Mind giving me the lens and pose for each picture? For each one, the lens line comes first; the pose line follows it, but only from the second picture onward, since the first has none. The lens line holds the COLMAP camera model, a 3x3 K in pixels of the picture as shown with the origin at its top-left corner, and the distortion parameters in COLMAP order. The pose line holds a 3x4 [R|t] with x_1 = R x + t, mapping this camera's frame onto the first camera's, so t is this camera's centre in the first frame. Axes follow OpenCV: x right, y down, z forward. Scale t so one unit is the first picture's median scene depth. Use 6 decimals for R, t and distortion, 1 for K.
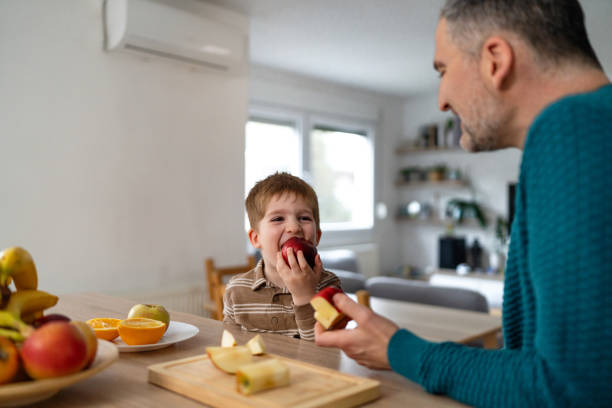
lens RADIAL K [[610.1, 0, 307.3], [0, 610.1, 198.3], [0, 0, 1]] dist [-0.008189, 0.028719]
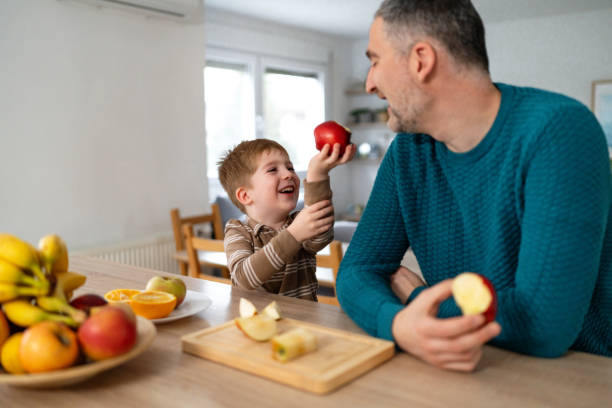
lens RADIAL K [[610.1, 0, 307.3], [0, 610.1, 198.3], [0, 0, 1]] dist [-0.008189, 0.028719]
pose [[0.994897, -0.029176, 0.096590, -0.092949], [0.018587, 0.993894, 0.108765, -0.060397], [-0.099174, -0.106414, 0.989364, -0.053990]]
